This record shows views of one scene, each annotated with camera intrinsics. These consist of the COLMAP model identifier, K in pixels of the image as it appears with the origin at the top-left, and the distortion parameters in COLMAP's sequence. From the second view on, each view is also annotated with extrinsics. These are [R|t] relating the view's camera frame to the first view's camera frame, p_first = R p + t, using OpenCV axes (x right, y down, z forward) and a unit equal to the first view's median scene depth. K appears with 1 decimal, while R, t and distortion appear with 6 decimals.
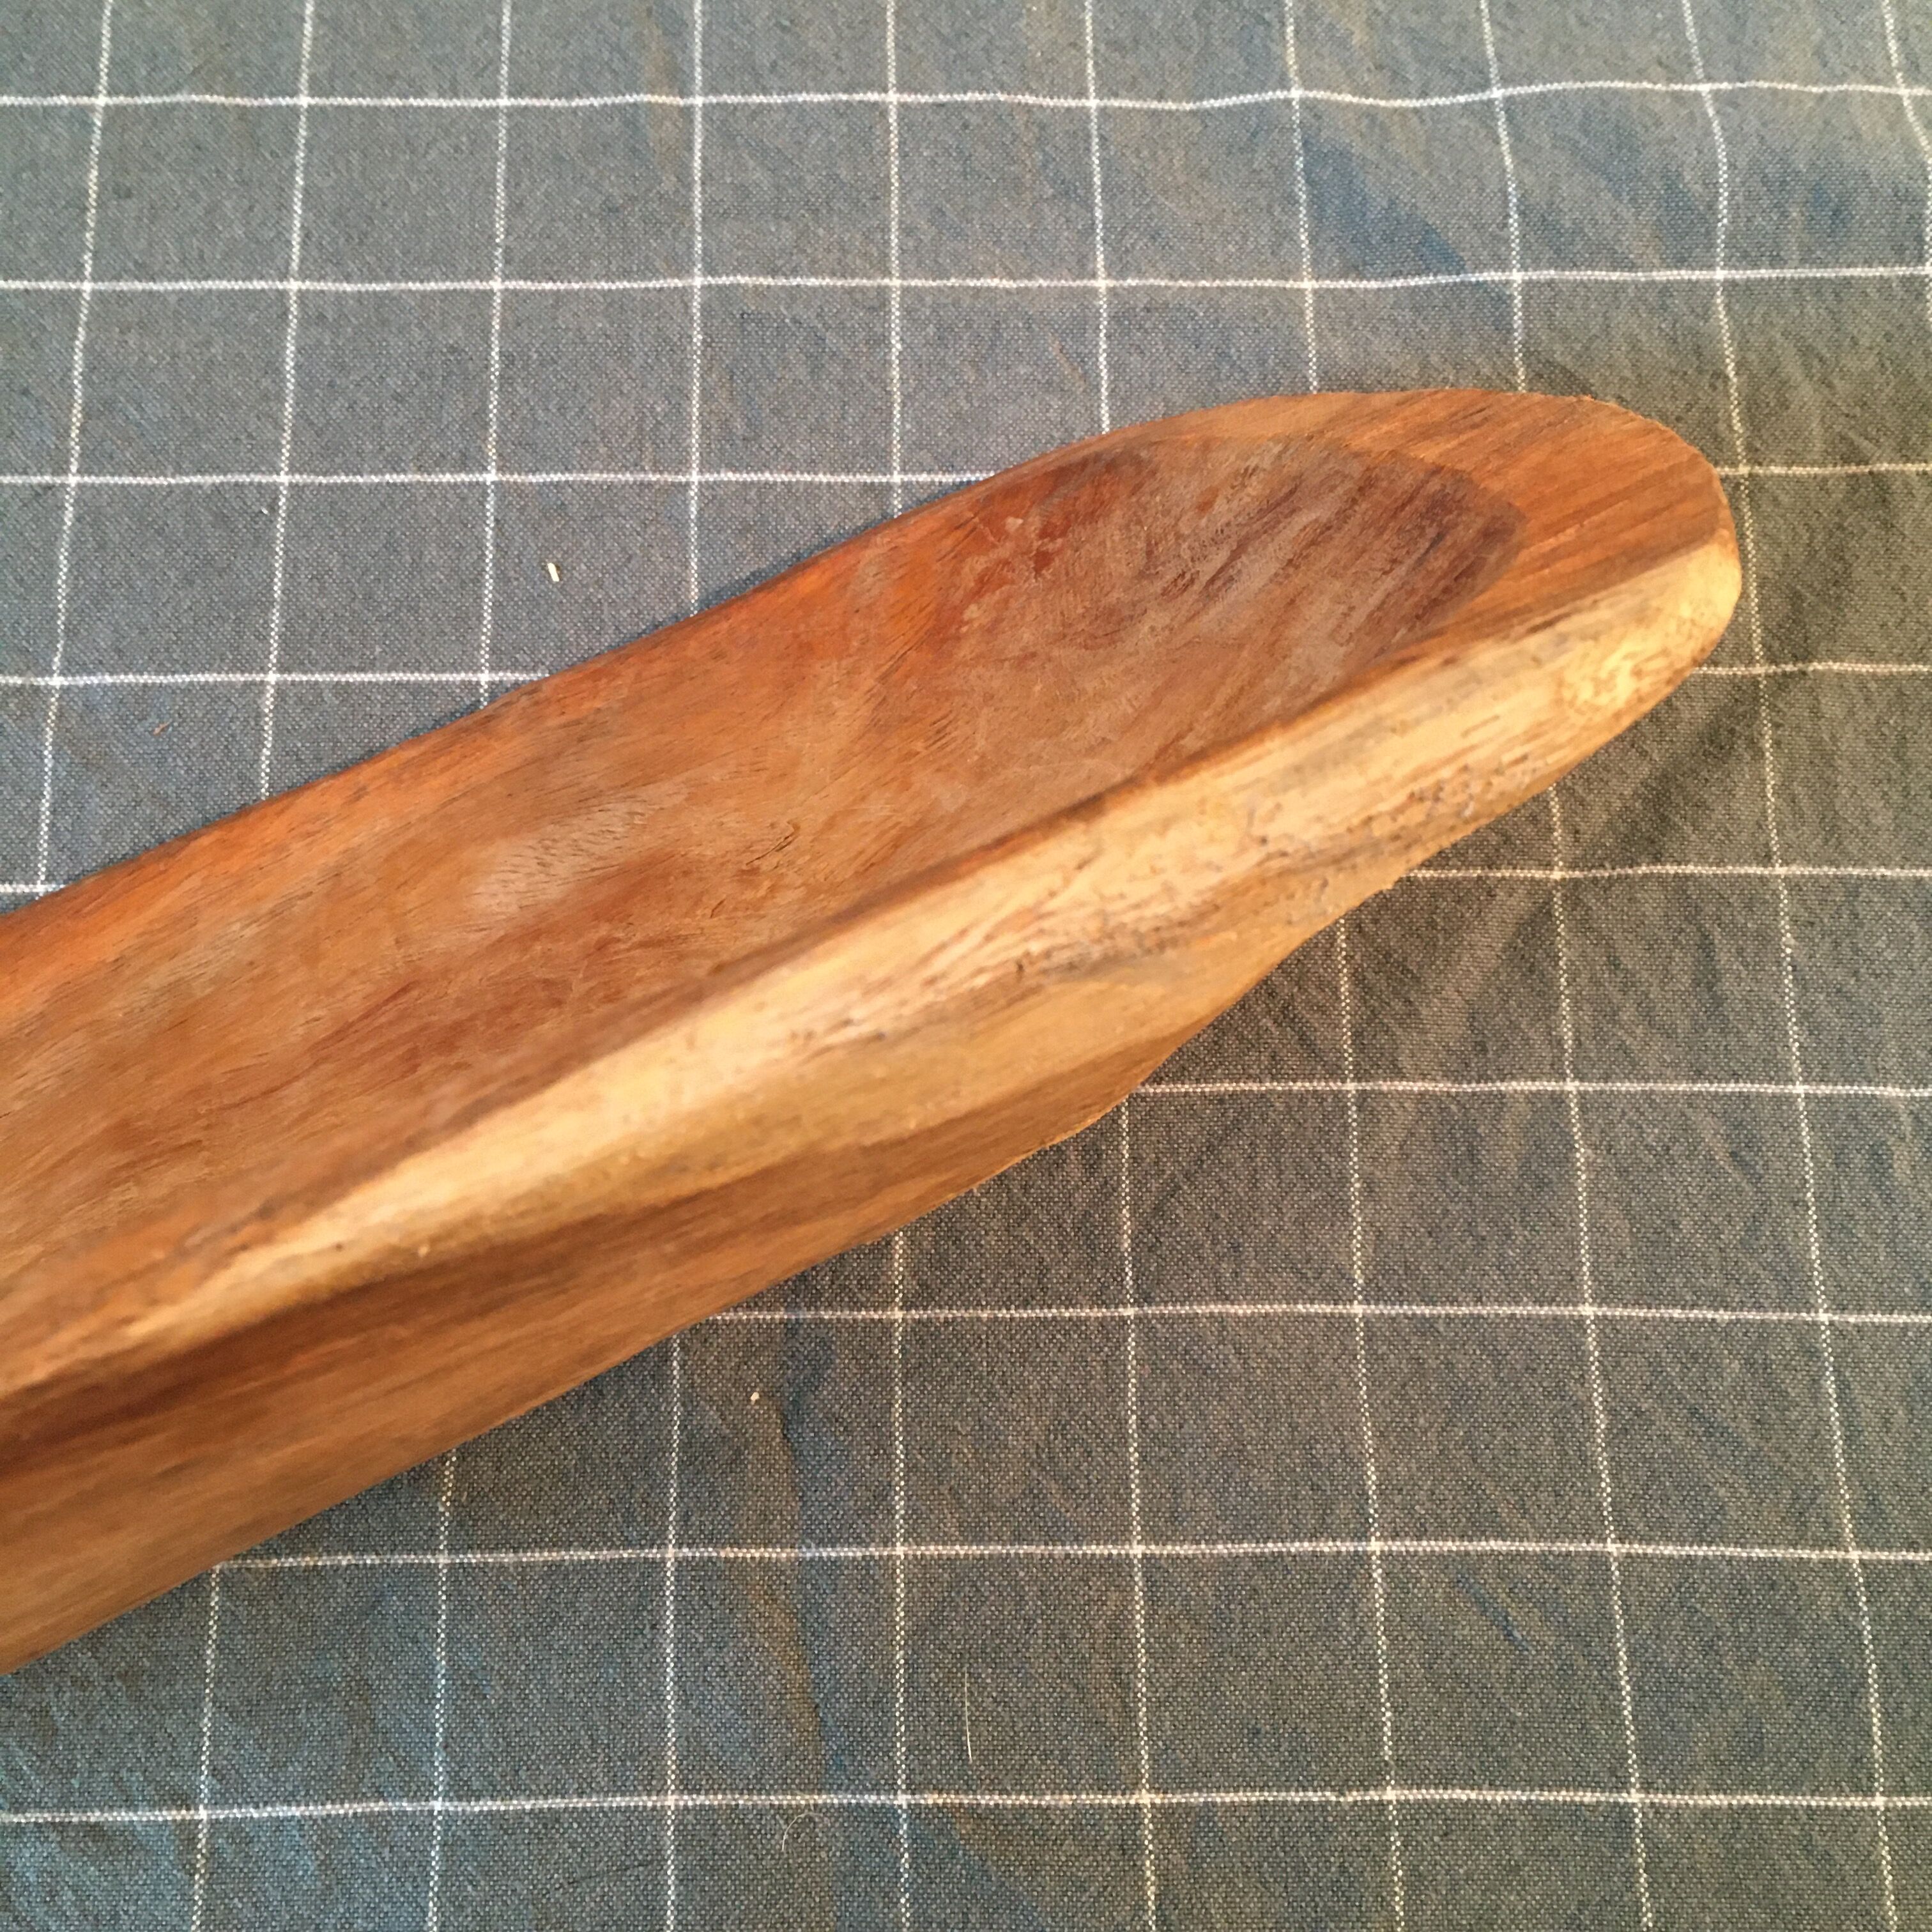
lens RADIAL K [[2290.6, 0, 888.1], [0, 2290.6, 997.6], [0, 0, 1]] dist [0.025663, 0.000000]
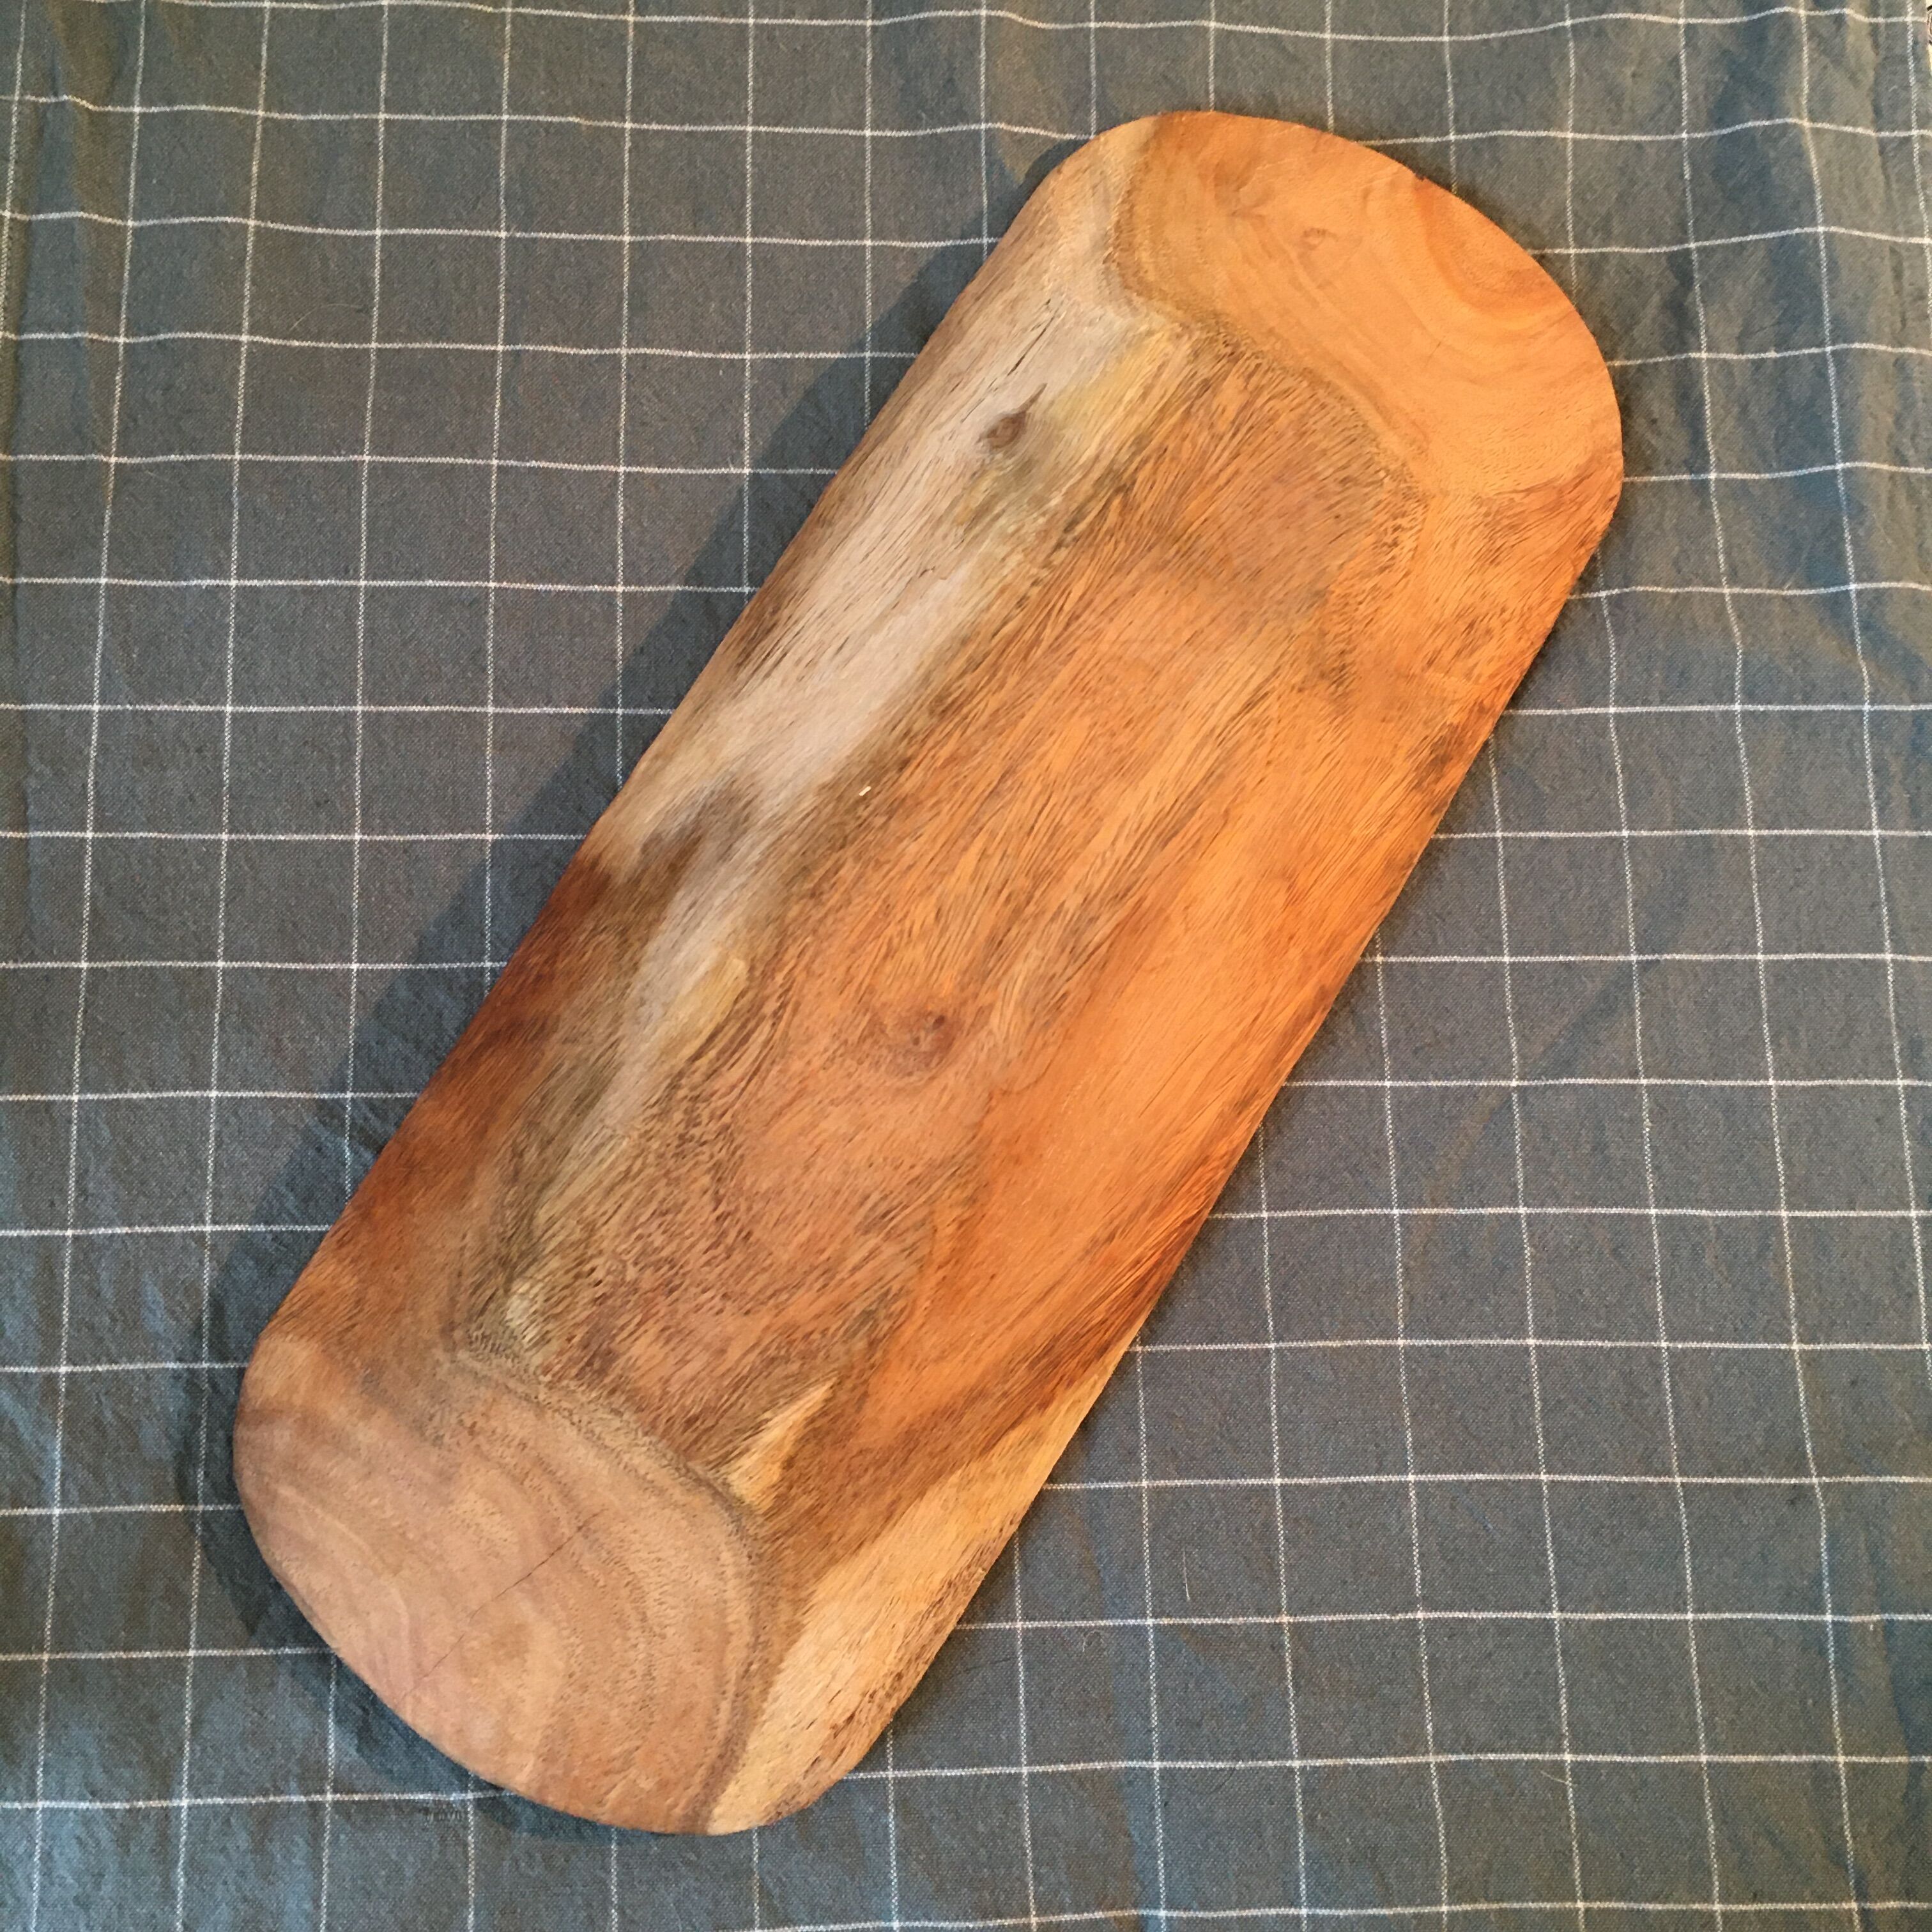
lens RADIAL K [[2290.6, 0, 971.1], [0, 2290.6, 961.4], [0, 0, 1]] dist [0.025663, 0.000000]
pose [[0.999169, -0.001586, 0.040731, -0.189348], [0.001151, 0.999942, 0.010696, -0.170534], [-0.040745, -0.010640, 0.999113, -0.716336]]
